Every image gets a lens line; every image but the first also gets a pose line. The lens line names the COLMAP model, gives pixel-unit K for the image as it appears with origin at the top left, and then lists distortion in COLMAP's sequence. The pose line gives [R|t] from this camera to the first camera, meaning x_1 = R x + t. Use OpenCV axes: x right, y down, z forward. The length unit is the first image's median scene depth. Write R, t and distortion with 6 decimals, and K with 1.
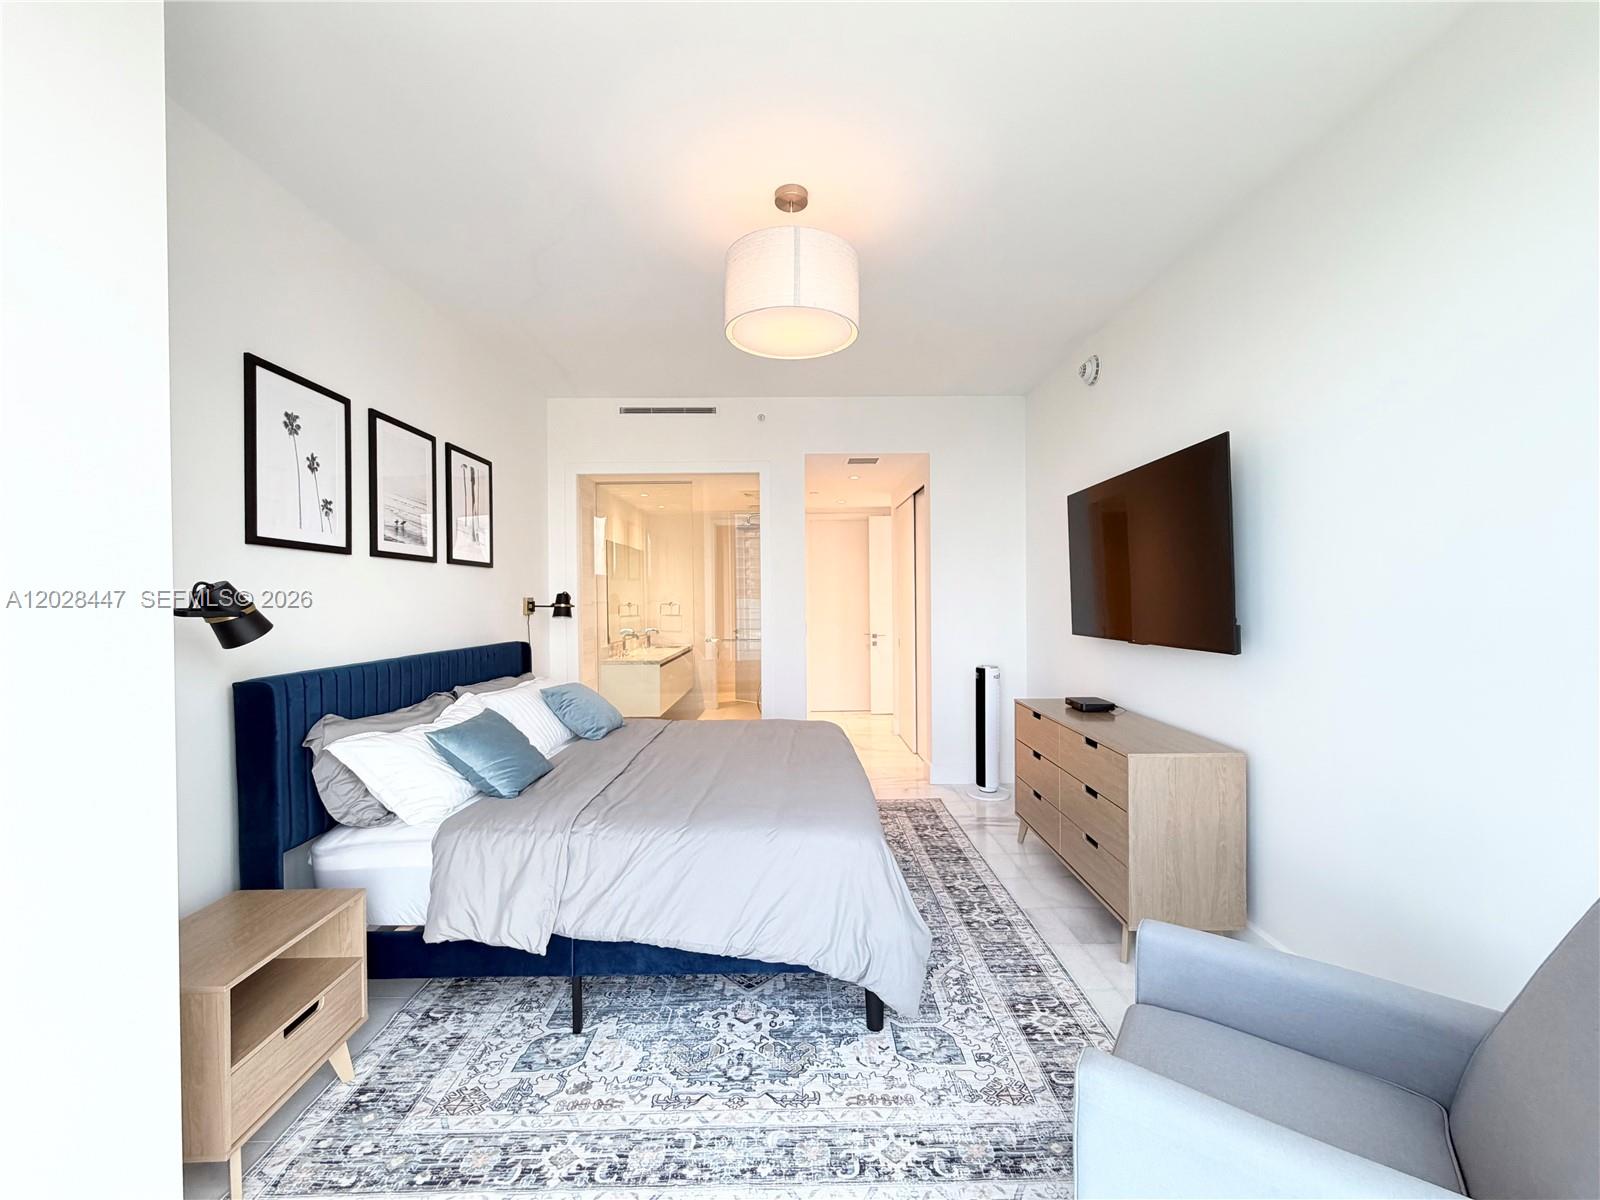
lens RADIAL K [[644.8, 0, 810.4], [0, 644.8, 595.4], [0, 0, 1]] dist [-0.003316, 0.001469]
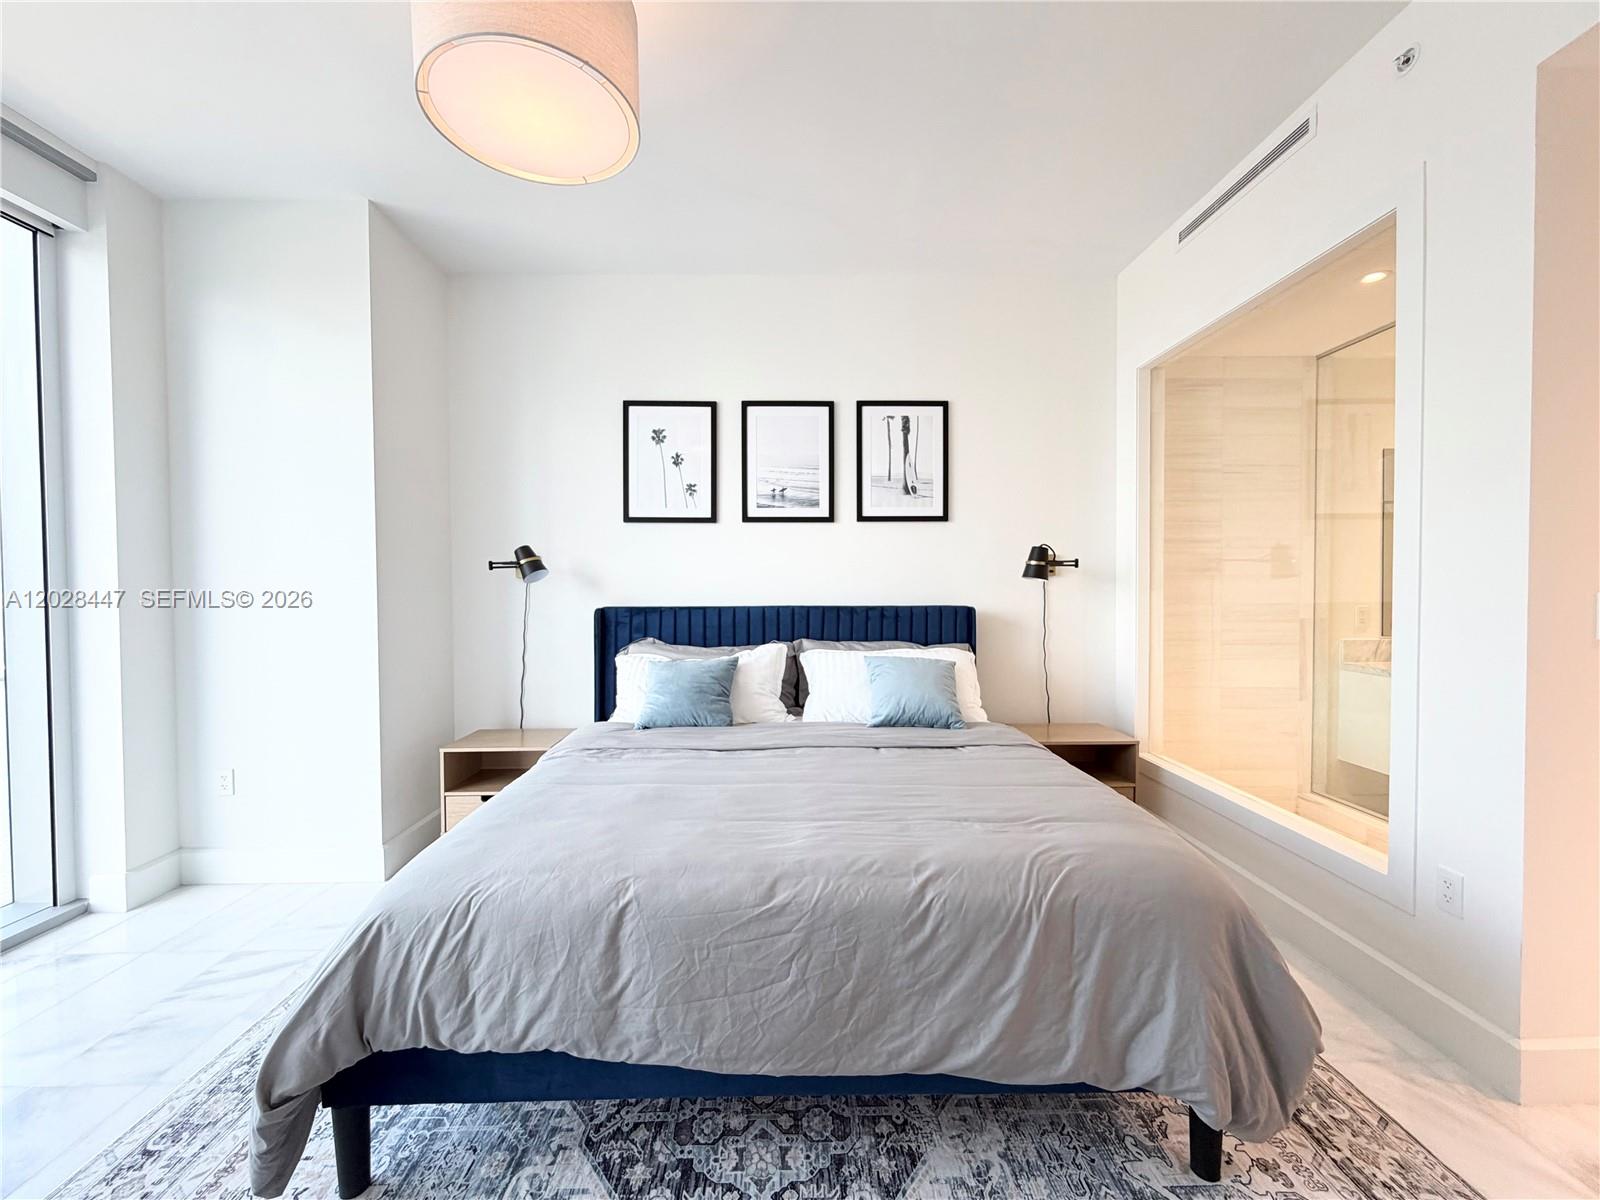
lens RADIAL K [[644.8, 0, 794.4], [0, 644.8, 602.0], [0, 0, 1]] dist [-0.003316, 0.001469]
pose [[-0.014453, 0.030665, -0.999425, 0.542115], [0.007159, 0.999507, 0.030564, 0.053353], [0.999870, -0.006714, -0.014665, 1.100211]]
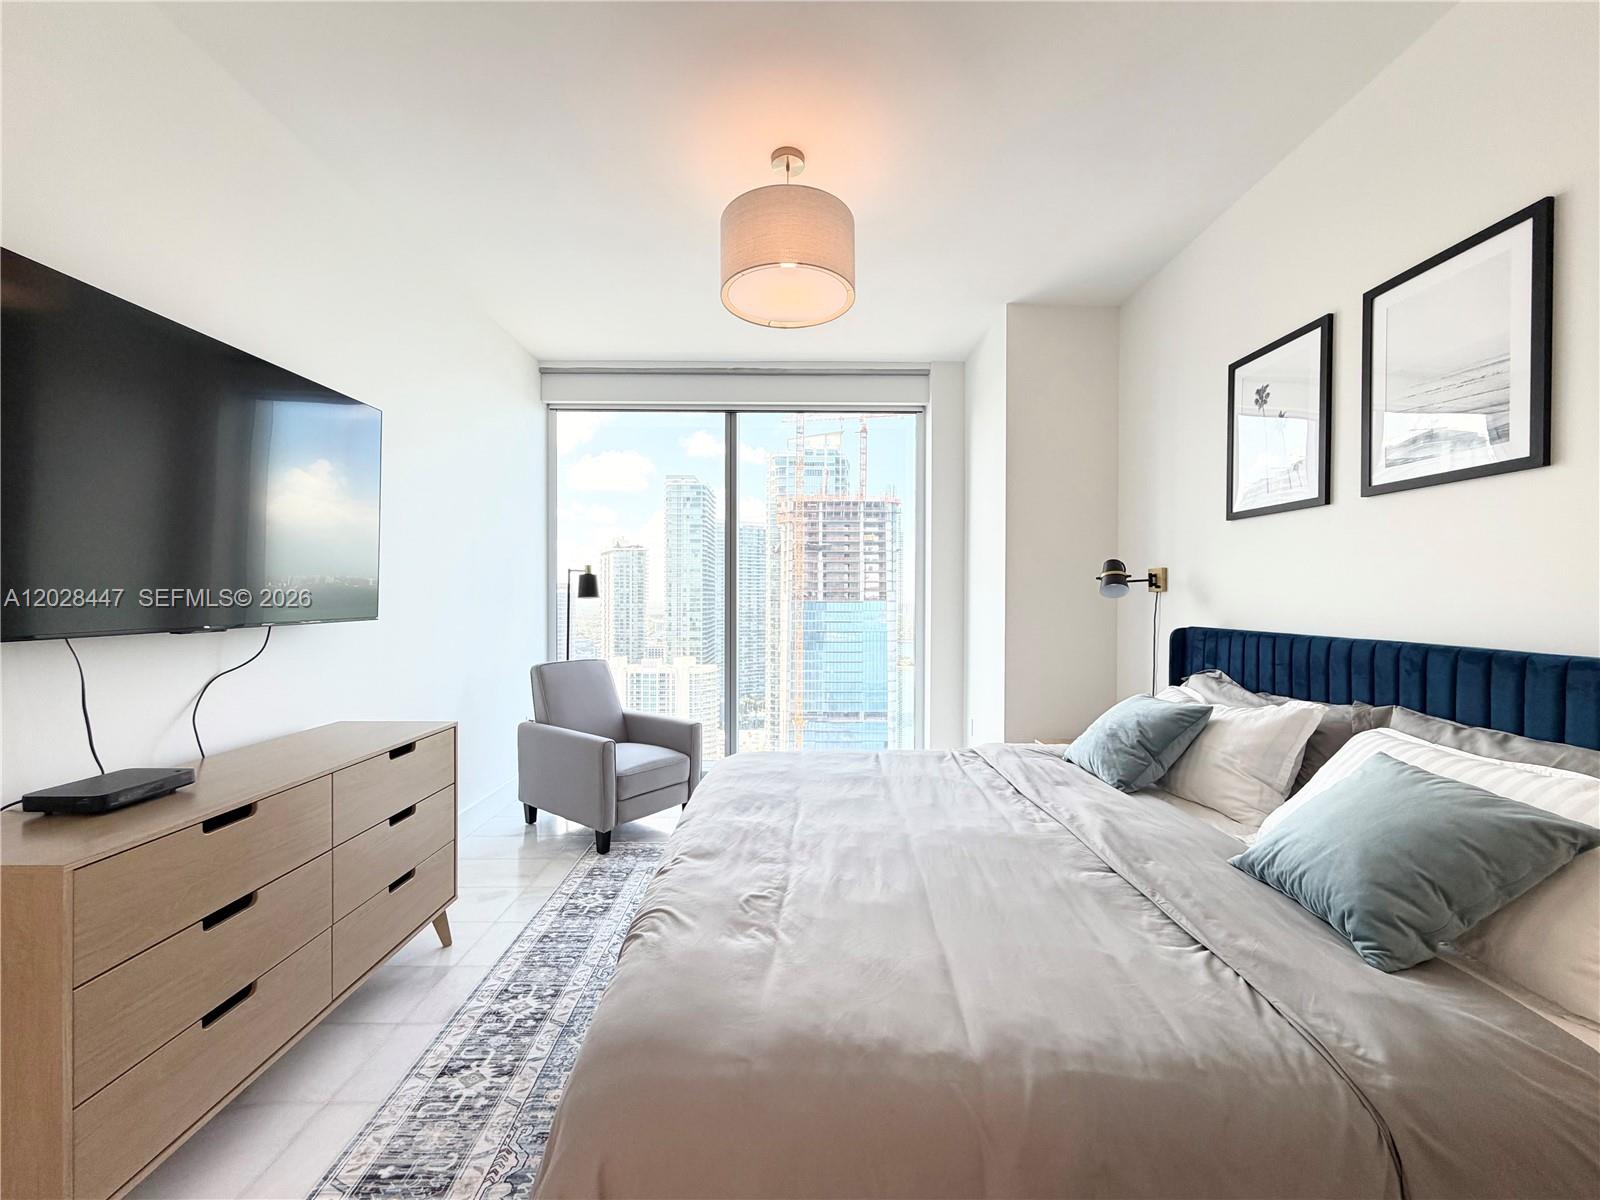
lens RADIAL K [[644.8, 0, 798.1], [0, 644.8, 599.3], [0, 0, 1]] dist [-0.003316, 0.001469]
pose [[-0.999854, 0.004878, 0.016396, -0.049894], [0.004858, 0.999987, -0.001222, 0.052889], [-0.016402, -0.001142, -0.999865, 1.718168]]
